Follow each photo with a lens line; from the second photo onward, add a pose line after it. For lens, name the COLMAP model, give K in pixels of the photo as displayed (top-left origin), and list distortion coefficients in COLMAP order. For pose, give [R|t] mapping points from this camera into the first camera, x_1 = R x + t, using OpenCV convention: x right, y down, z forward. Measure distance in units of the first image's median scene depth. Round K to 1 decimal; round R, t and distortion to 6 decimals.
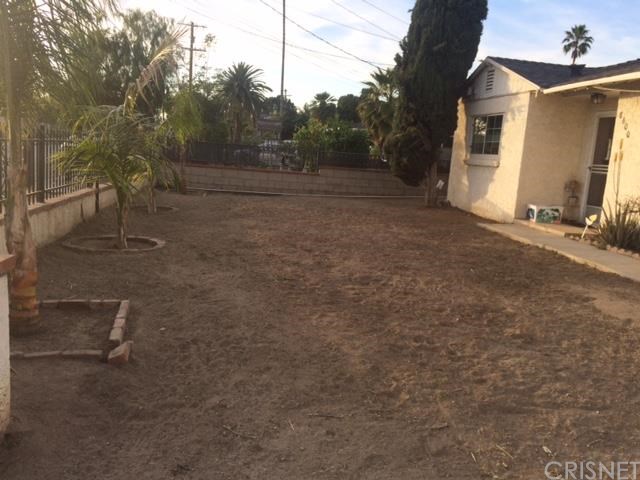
lens RADIAL K [[535.9, 0, 320.8], [0, 535.9, 239.2], [0, 0, 1]] dist [0.067884, -0.081551]
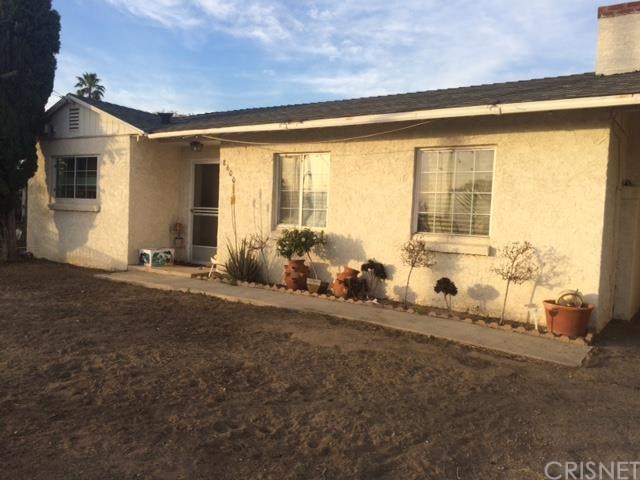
lens RADIAL K [[535.9, 0, 319.8], [0, 535.9, 239.4], [0, 0, 1]] dist [0.067884, -0.081551]
pose [[0.685009, -0.072887, 0.724880, -0.099835], [0.127164, 0.991671, -0.020456, -0.021435], [-0.717351, 0.106191, 0.688572, 0.099756]]
